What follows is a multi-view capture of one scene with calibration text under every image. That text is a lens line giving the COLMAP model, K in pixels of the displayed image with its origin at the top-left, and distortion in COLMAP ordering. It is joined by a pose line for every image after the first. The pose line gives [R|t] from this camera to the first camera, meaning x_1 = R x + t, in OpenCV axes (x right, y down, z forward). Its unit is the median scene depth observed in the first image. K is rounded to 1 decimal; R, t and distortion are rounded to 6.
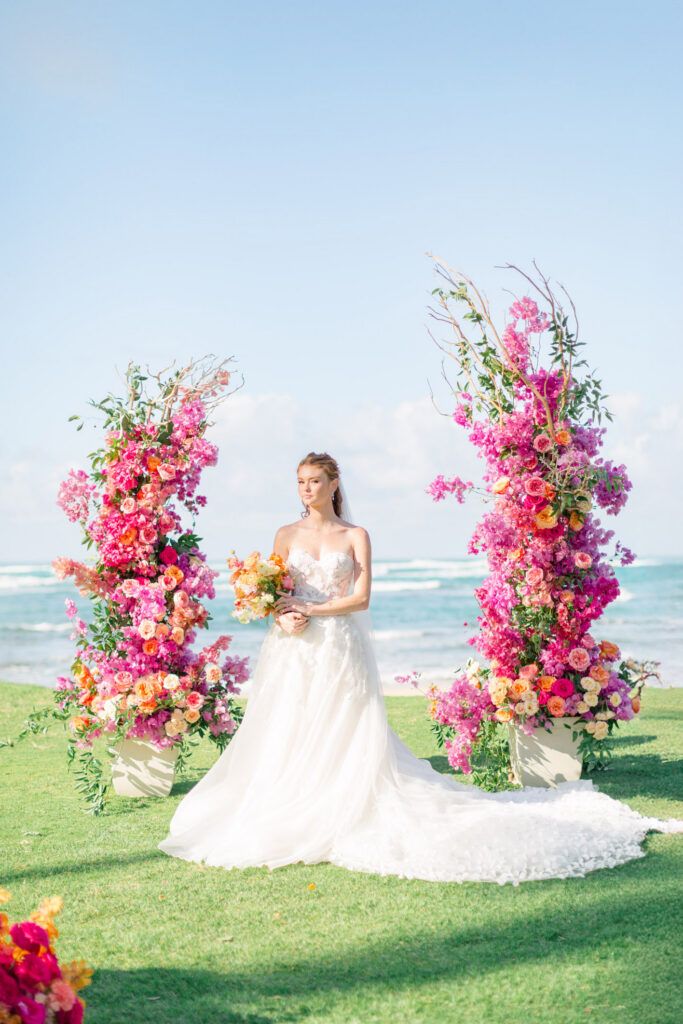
lens RADIAL K [[1665.5, 0, 341.5], [0, 1665.5, 512.0], [0, 0, 1]] dist [-0.396208, 2.714364]
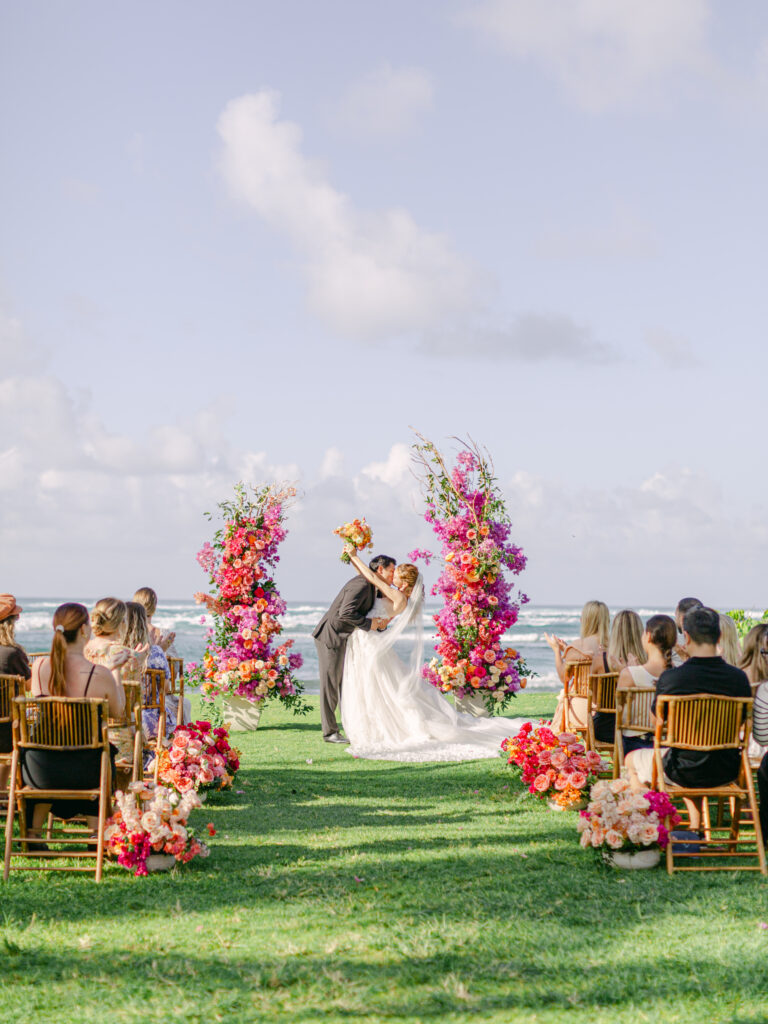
lens RADIAL K [[1566.0, 0, 384.0], [0, 1566.0, 512.0], [0, 0, 1]] dist [-0.012511, -0.049877]
pose [[0.999742, 0.022711, 0.000796, 0.024334], [-0.022684, 0.999430, -0.025020, -0.020510], [-0.001364, 0.024995, 0.999687, -0.666574]]
